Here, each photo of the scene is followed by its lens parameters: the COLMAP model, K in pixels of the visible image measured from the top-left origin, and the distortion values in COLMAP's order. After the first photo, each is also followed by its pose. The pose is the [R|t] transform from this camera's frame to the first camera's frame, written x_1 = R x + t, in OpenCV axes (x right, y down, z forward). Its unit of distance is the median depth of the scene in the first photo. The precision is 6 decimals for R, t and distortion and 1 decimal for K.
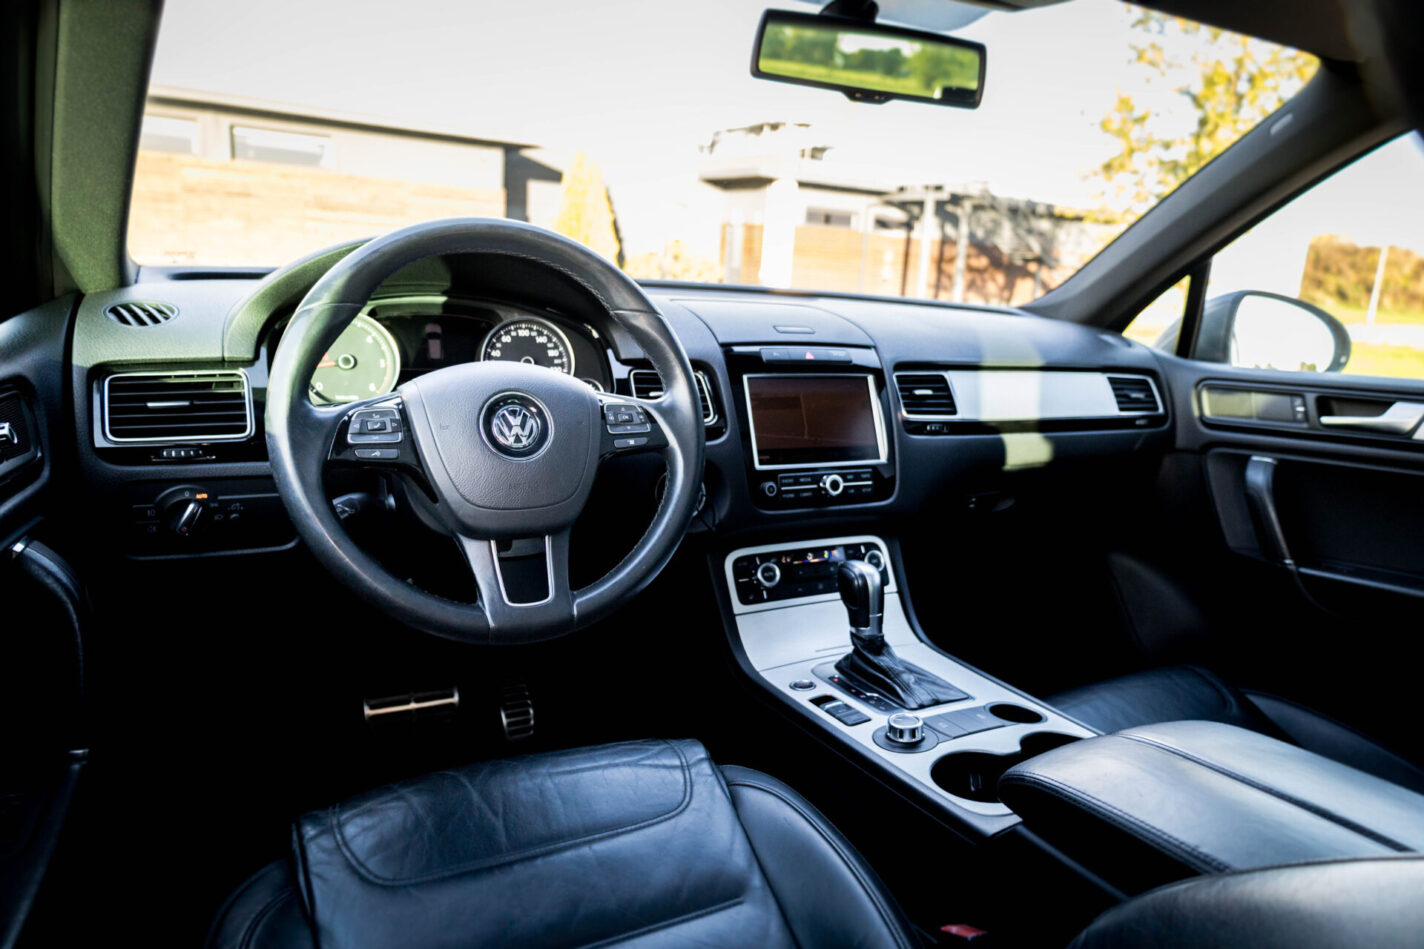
lens RADIAL K [[964.8, 0, 740.2], [0, 964.8, 476.6], [0, 0, 1]] dist [0.011134, 0.000215]
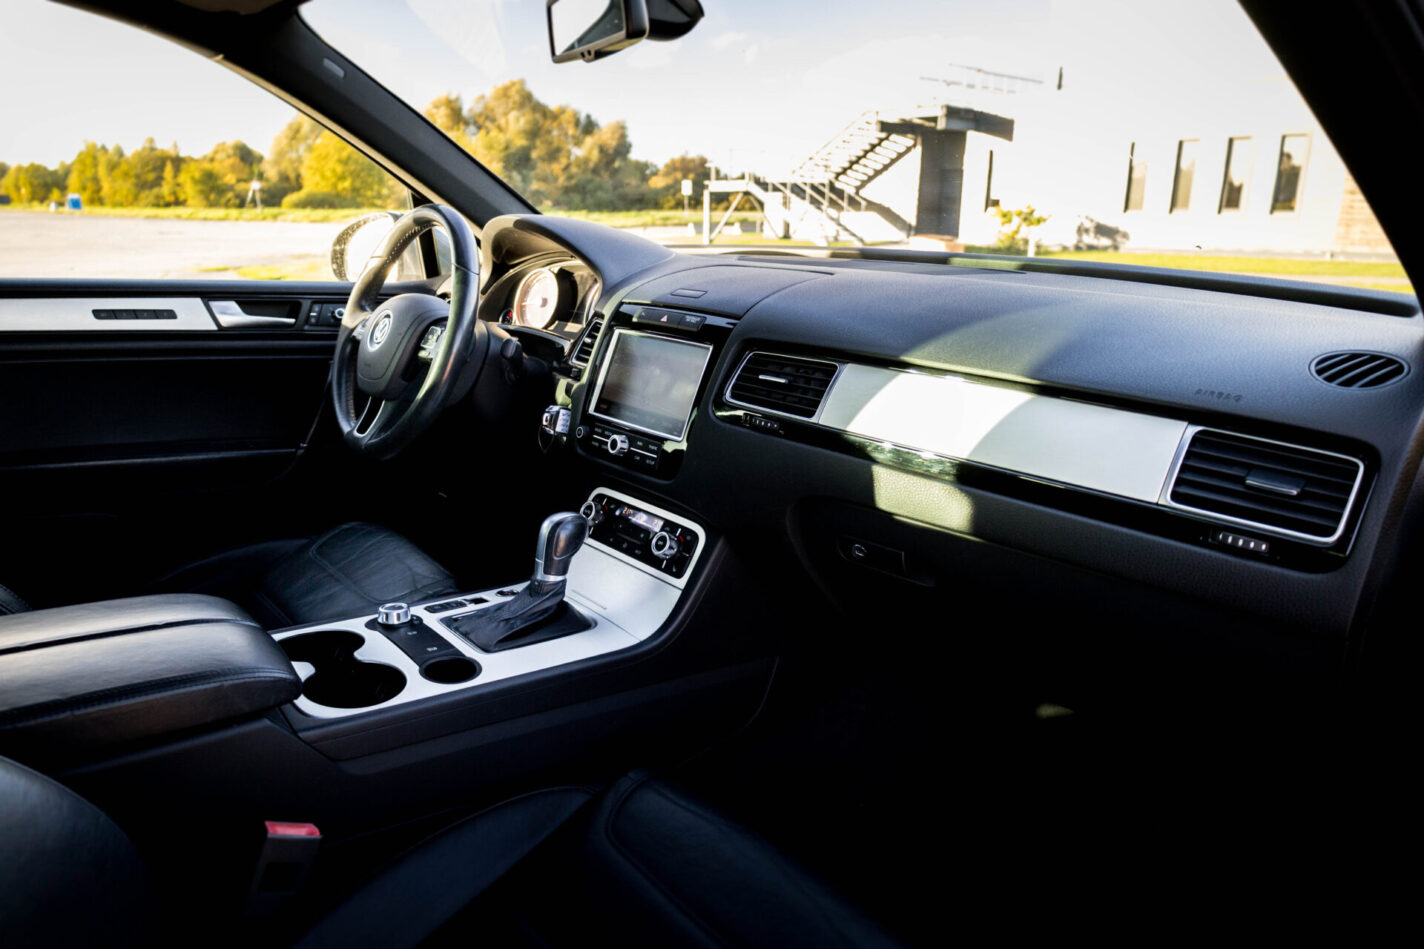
lens RADIAL K [[950.4, 0, 736.2], [0, 950.4, 473.2], [0, 0, 1]] dist [0.002845, 0.000259]
pose [[0.226629, 0.193489, -0.954569, 0.794609], [-0.229011, 0.963178, 0.140863, -0.096135], [0.946675, 0.186684, 0.262595, 0.633148]]
